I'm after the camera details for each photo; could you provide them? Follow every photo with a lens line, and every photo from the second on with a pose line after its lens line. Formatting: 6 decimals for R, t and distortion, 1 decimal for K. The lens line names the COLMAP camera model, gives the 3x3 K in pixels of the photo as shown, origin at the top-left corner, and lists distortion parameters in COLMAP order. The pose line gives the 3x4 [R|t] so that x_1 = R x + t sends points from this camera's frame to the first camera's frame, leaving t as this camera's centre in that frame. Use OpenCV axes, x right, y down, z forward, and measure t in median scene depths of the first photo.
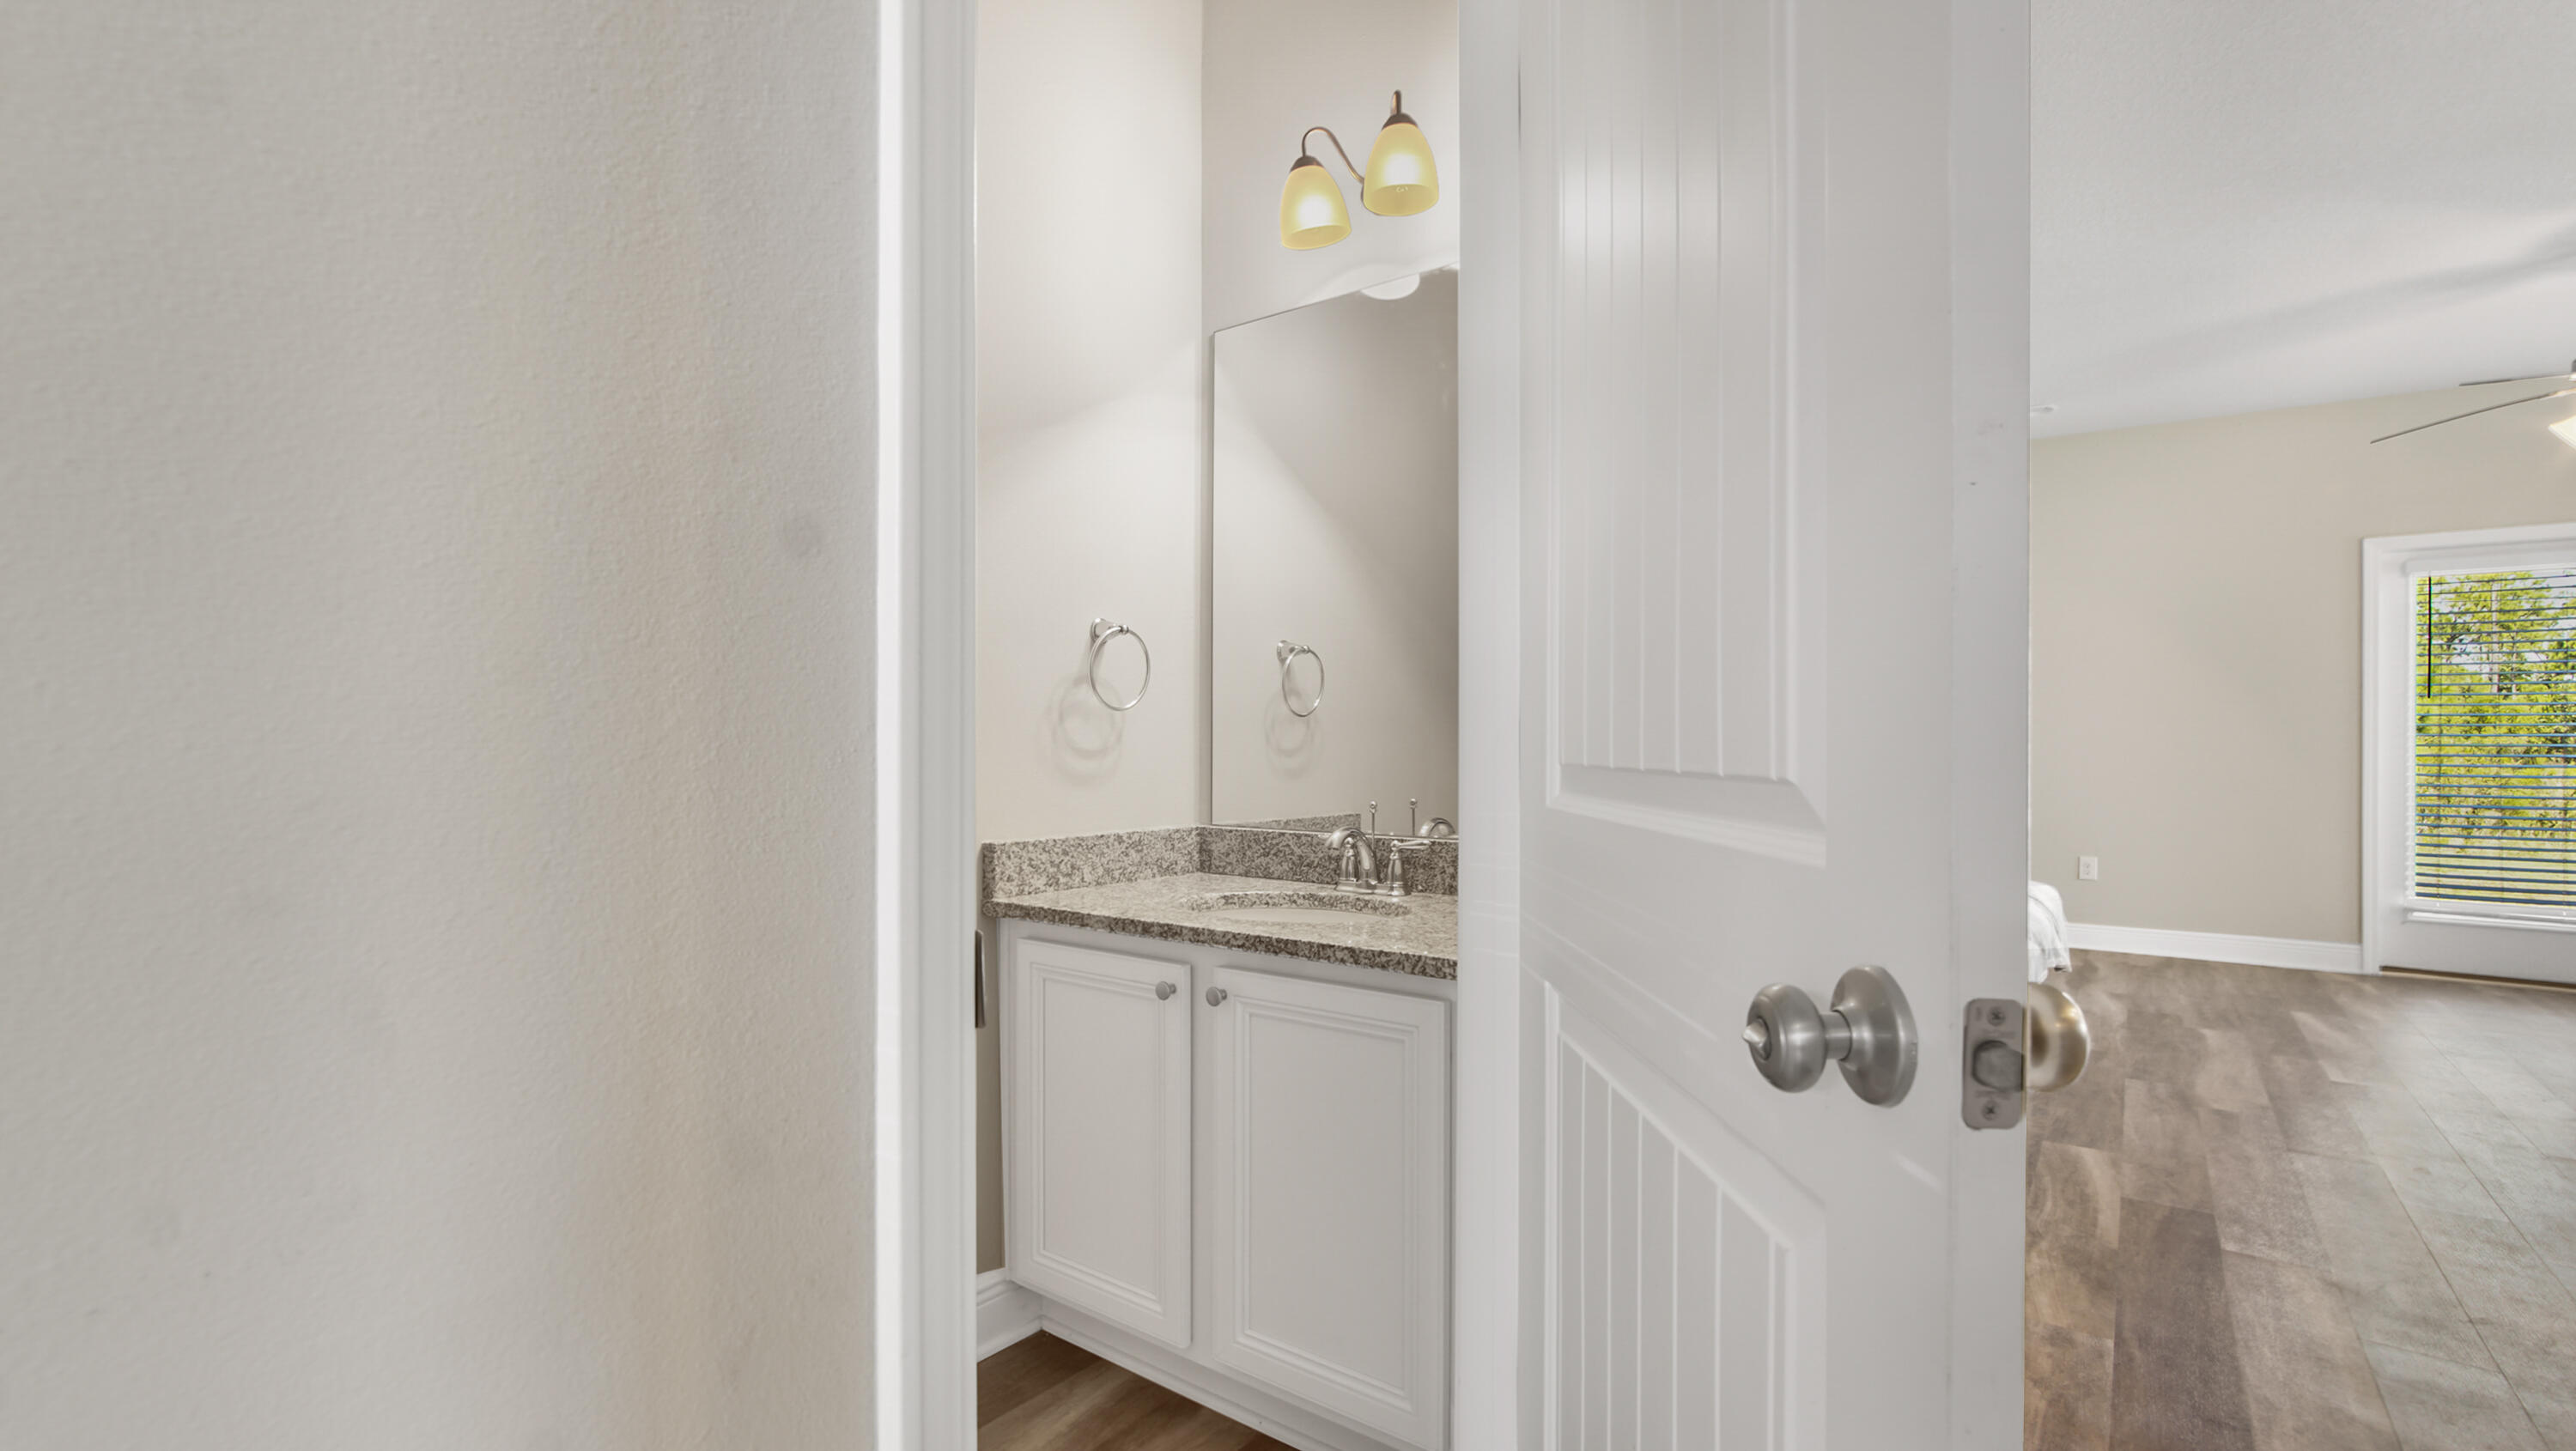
lens RADIAL K [[1134.2, 0, 1279.9], [0, 1134.2, 751.1], [0, 0, 1]] dist [-0.002276, 0.000726]
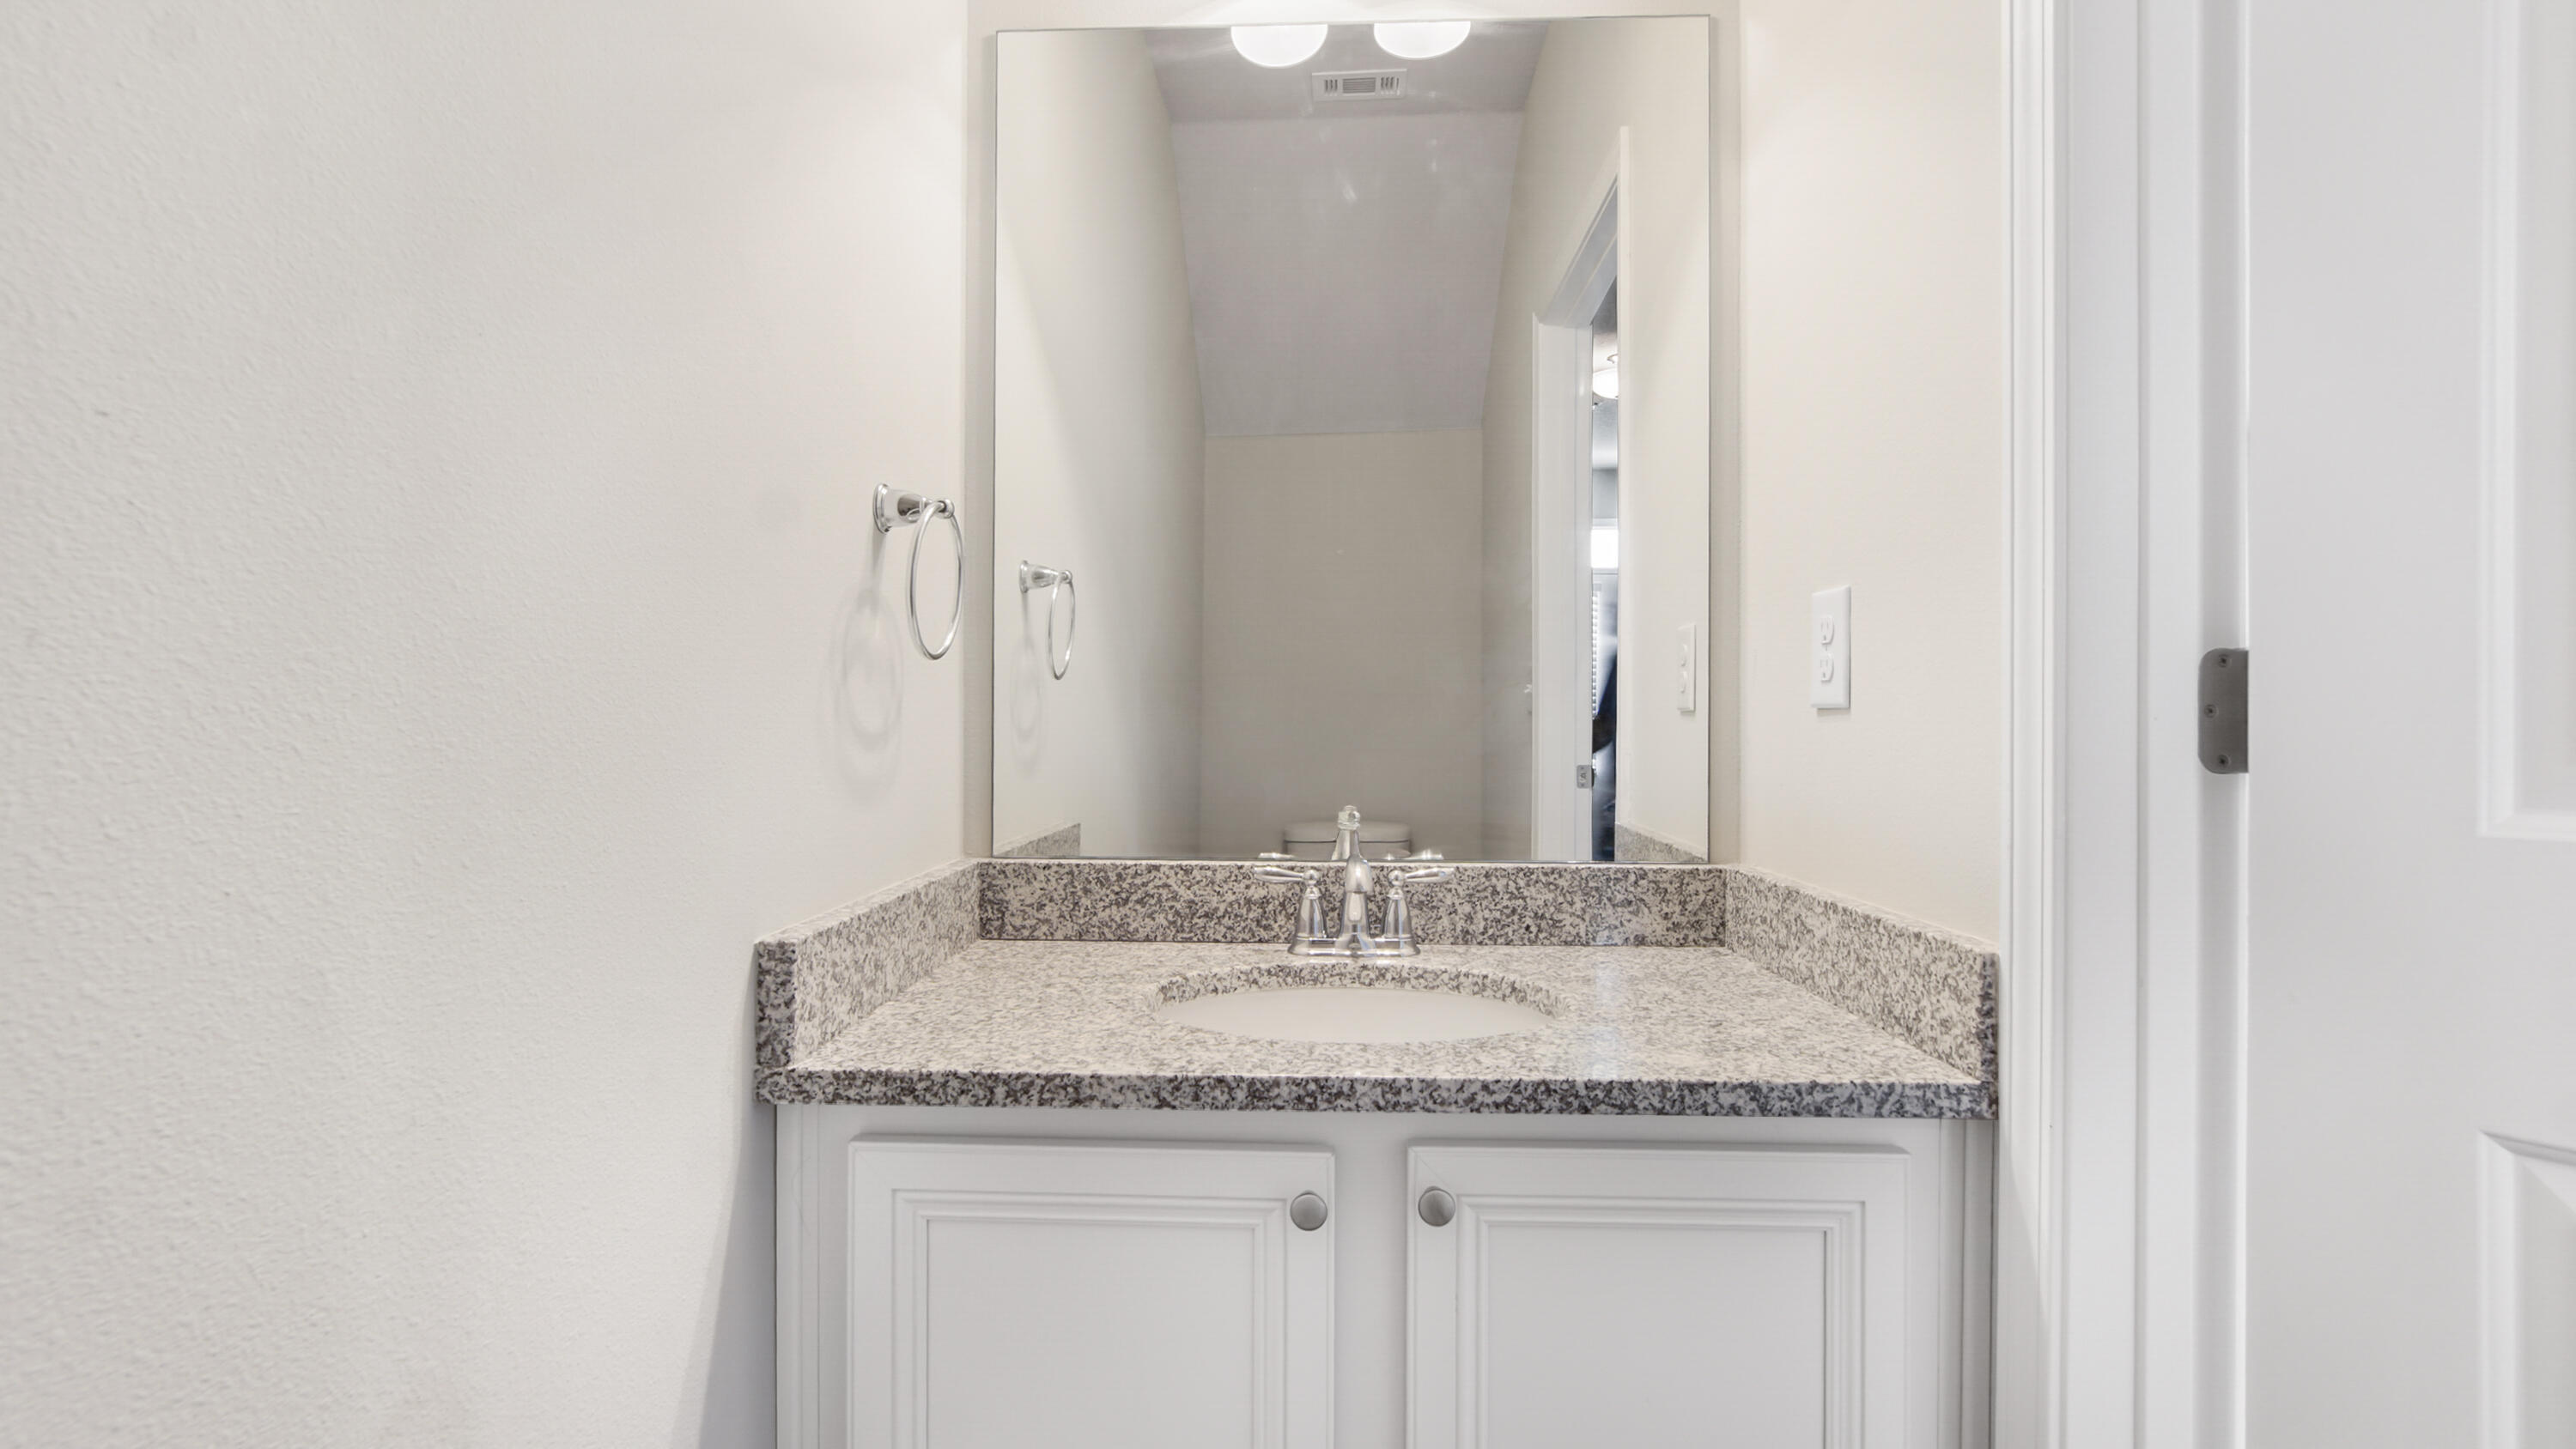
lens RADIAL K [[1160.0, 0, 1233.1], [0, 1160.0, 726.5], [0, 0, 1]] dist [-0.009250, 0.000216]
pose [[0.818665, 0.000608, 0.574271, -0.361678], [-0.000332, 1.000000, -0.000585, -0.003930], [-0.574271, 0.000288, 0.818665, 0.506647]]
